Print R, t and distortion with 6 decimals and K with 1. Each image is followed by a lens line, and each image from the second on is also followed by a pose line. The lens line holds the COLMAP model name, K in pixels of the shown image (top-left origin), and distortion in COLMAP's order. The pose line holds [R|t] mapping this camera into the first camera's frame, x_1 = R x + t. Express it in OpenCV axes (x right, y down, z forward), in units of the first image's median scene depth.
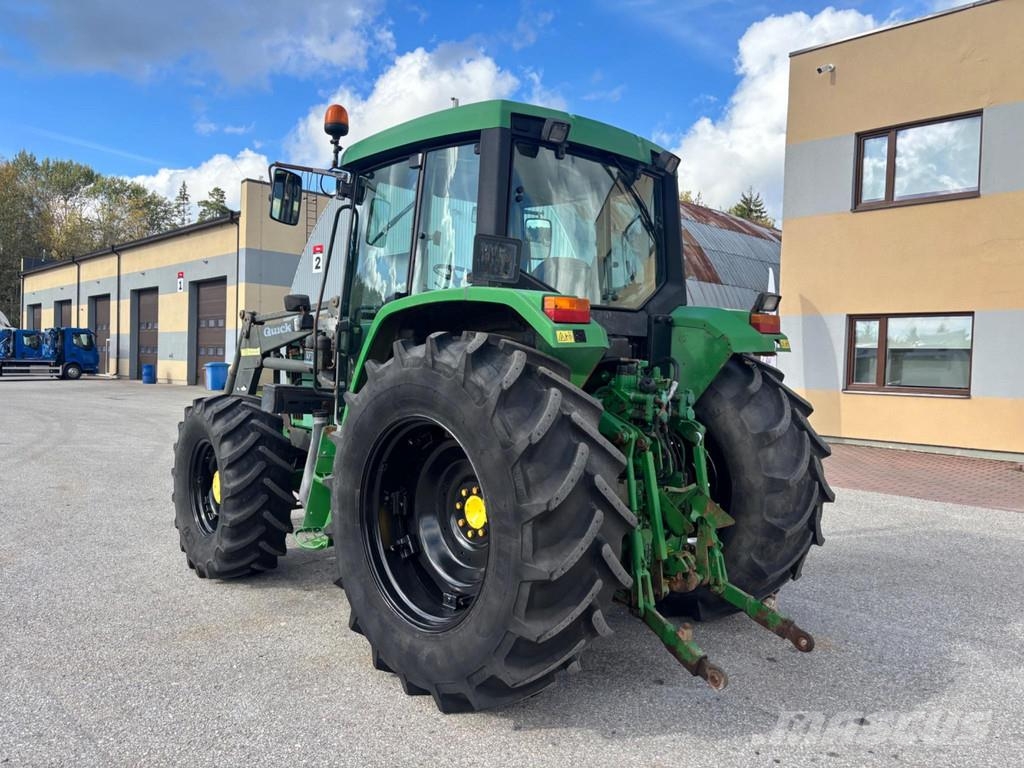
lens RADIAL K [[788.9, 0, 512.0], [0, 788.9, 384.0], [0, 0, 1]] dist [0.050344, -0.063527]
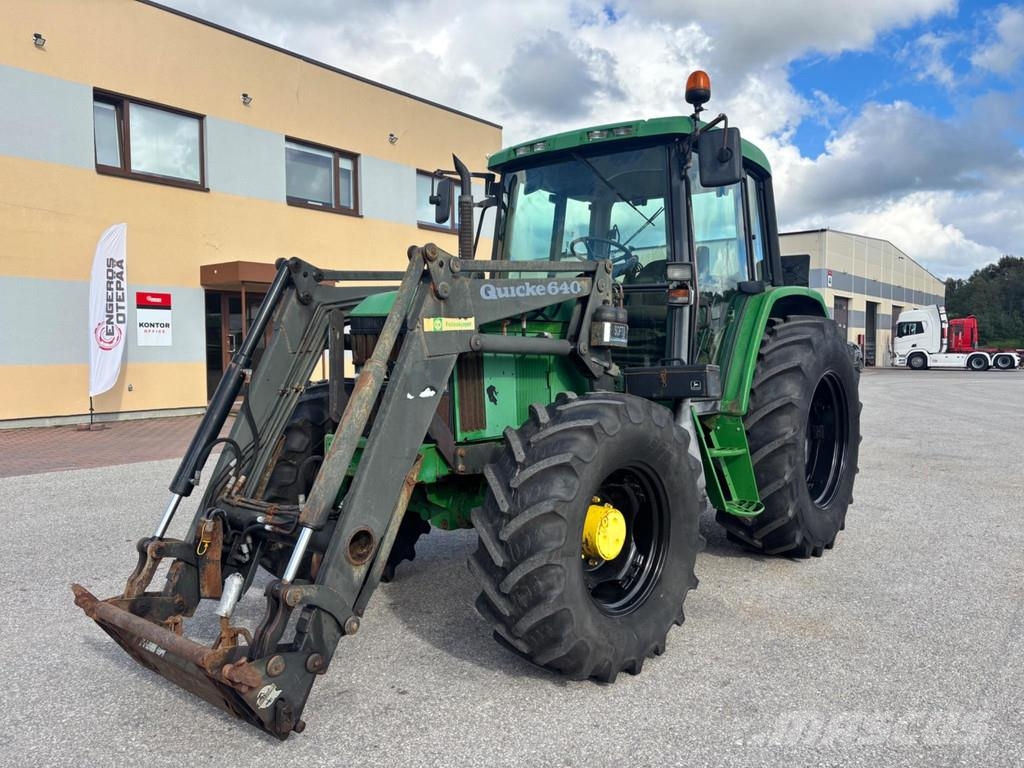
lens RADIAL K [[779.6, 0, 514.3], [0, 779.6, 381.4], [0, 0, 1]] dist [0.052700, -0.076609]
pose [[-0.148142, -0.071522, 0.986376, -0.420852], [0.025877, 0.996760, 0.076161, -0.019770], [-0.988627, 0.036807, -0.145812, 0.501374]]
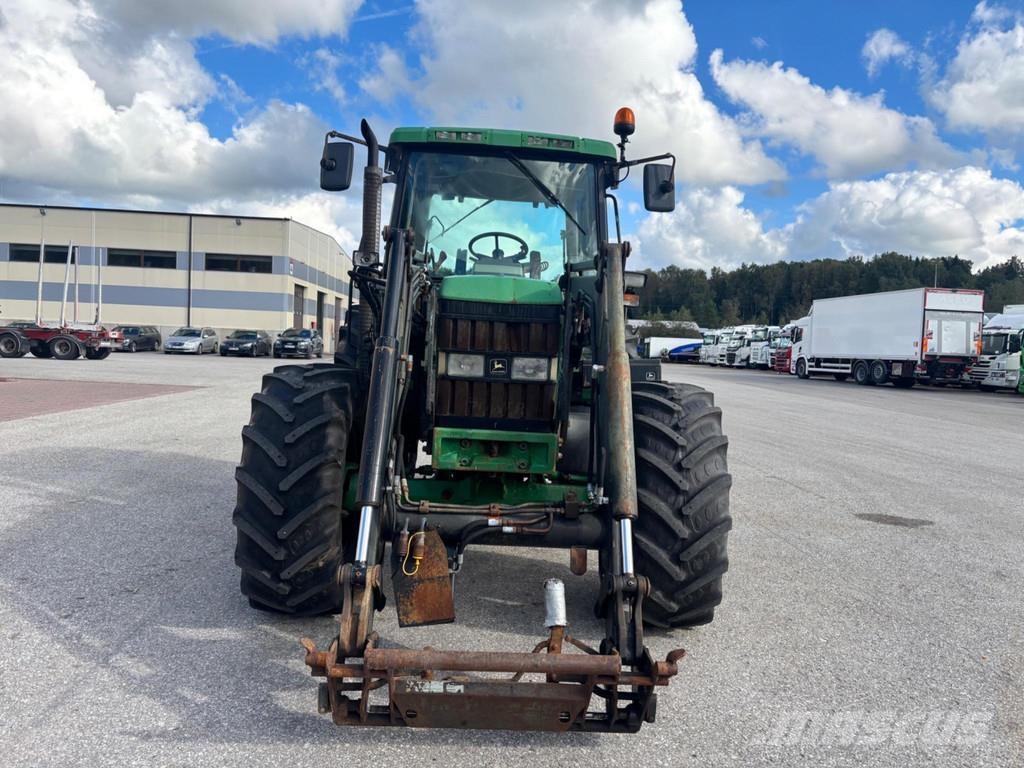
lens RADIAL K [[779.9, 0, 524.3], [0, 779.9, 369.9], [0, 0, 1]] dist [0.011434, 0.006765]
pose [[-0.768060, -0.084588, 0.634766, -0.310623], [-0.047600, 0.996037, 0.075136, -0.020342], [-0.638606, 0.027494, -0.769043, 0.716315]]
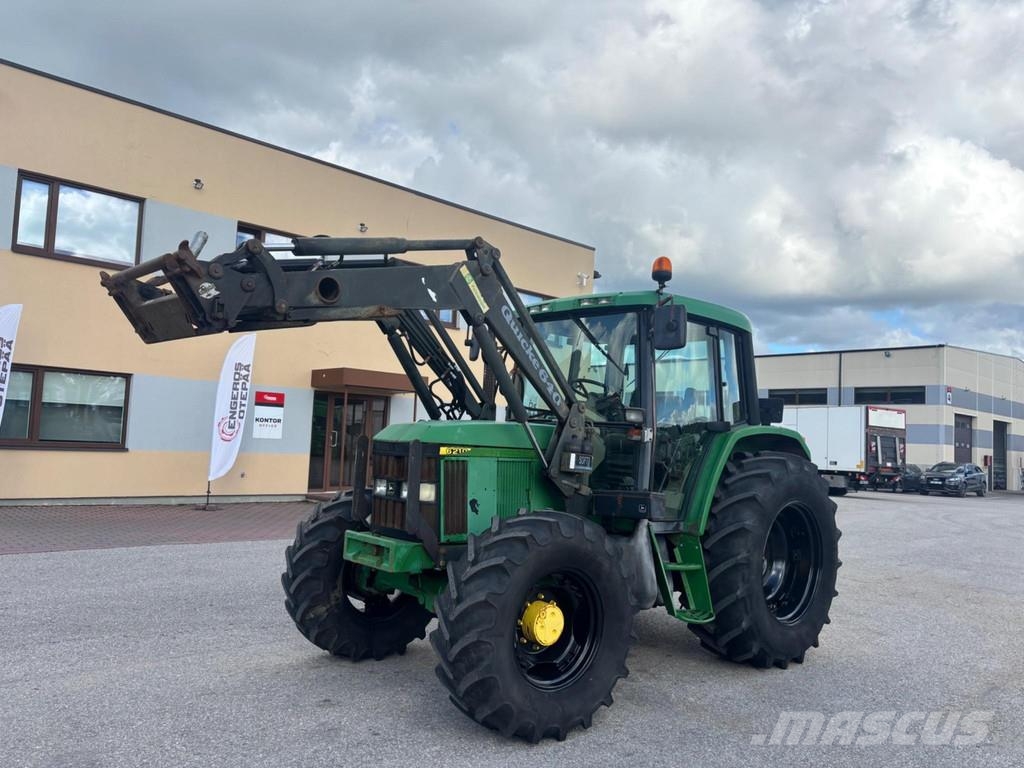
lens RADIAL K [[779.6, 0, 514.3], [0, 779.6, 381.4], [0, 0, 1]] dist [0.052700, -0.076609]
pose [[-0.002138, 0.048776, 0.998807, -0.513700], [-0.019105, 0.998625, -0.048808, -0.035530], [-0.999815, -0.019186, -0.001203, 0.447497]]
